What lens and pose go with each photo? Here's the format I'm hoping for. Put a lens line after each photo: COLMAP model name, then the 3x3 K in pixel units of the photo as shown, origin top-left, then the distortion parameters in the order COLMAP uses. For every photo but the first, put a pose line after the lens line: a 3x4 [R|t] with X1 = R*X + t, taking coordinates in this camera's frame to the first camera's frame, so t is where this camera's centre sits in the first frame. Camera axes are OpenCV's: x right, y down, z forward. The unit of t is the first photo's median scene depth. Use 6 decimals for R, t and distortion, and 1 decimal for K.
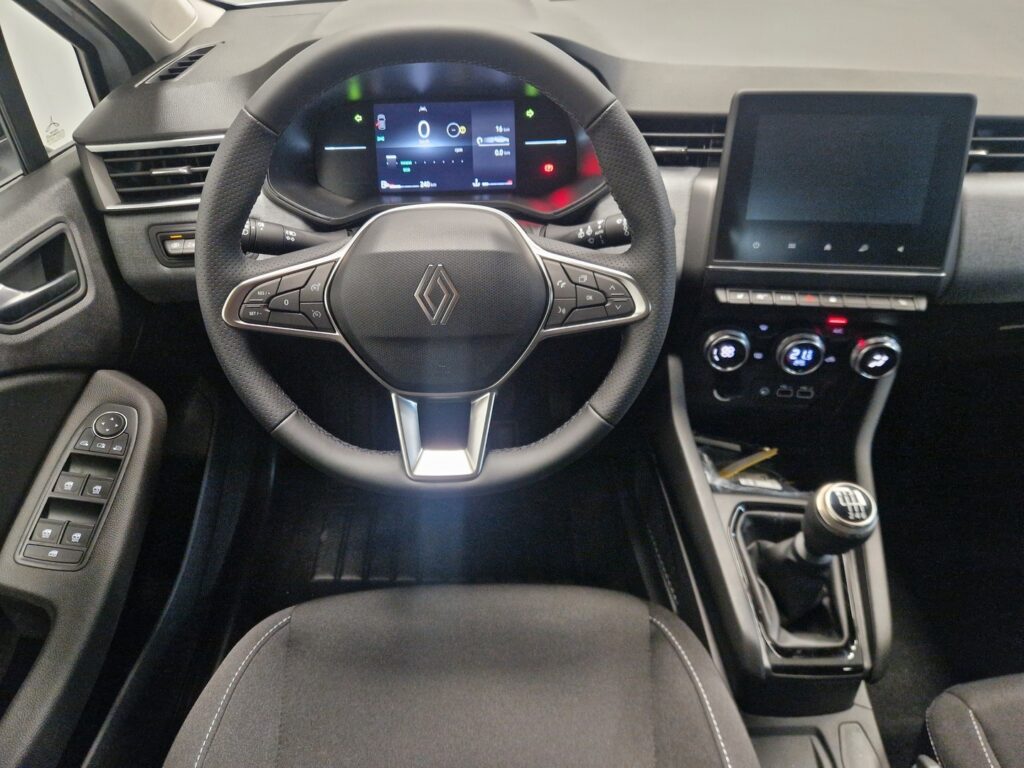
lens RADIAL K [[694.1, 0, 509.2], [0, 694.1, 376.3], [0, 0, 1]] dist [0.042320, -0.016901]
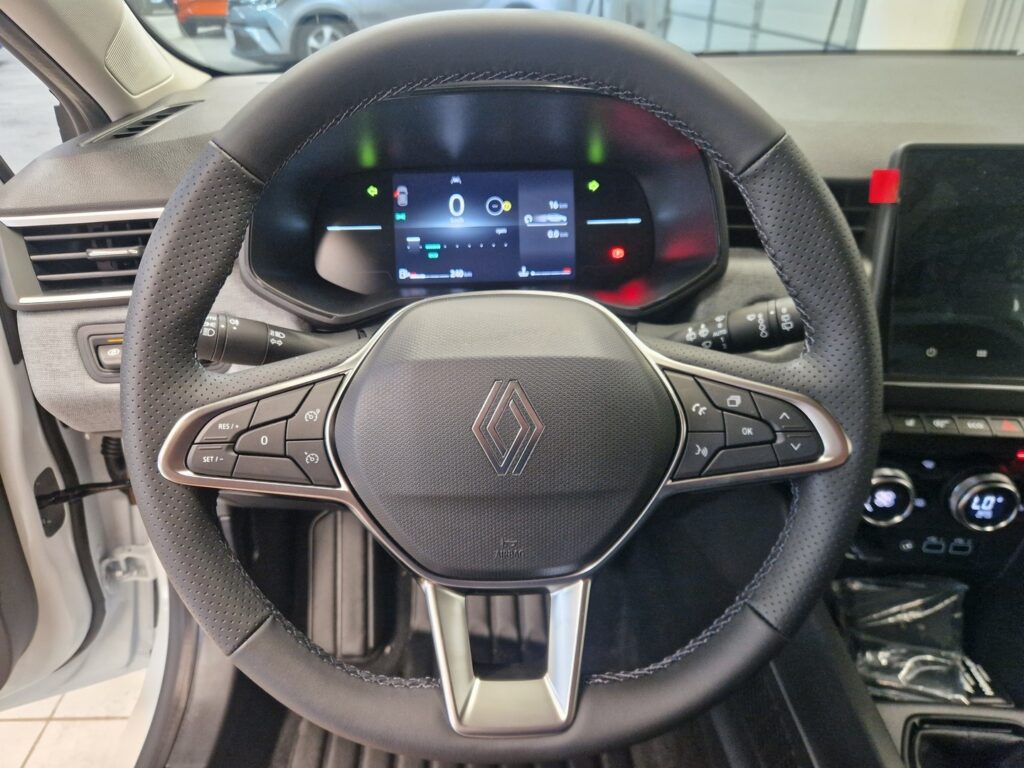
lens RADIAL K [[694.1, 0, 506.8], [0, 694.1, 384.2], [0, 0, 1]] dist [0.042320, -0.016901]
pose [[0.999851, -0.000491, 0.017267, -0.092249], [0.002936, 0.989879, -0.141883, -0.054225], [-0.017023, 0.141912, 0.989733, 0.302315]]
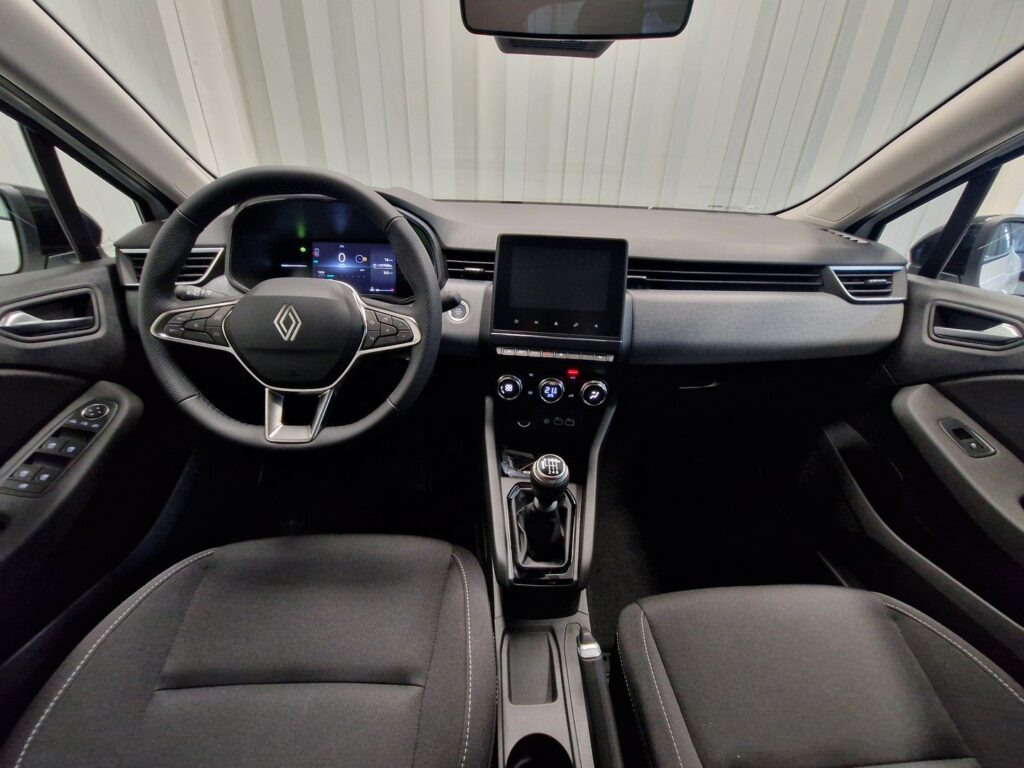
lens RADIAL K [[415.4, 0, 514.2], [0, 415.4, 392.2], [0, 0, 1]] dist [0.003011, -0.000411]
pose [[0.997848, 0.034526, 0.055736, 0.293908], [-0.024928, 0.986057, -0.164532, 0.149561], [-0.060639, 0.162788, 0.984796, 0.025840]]
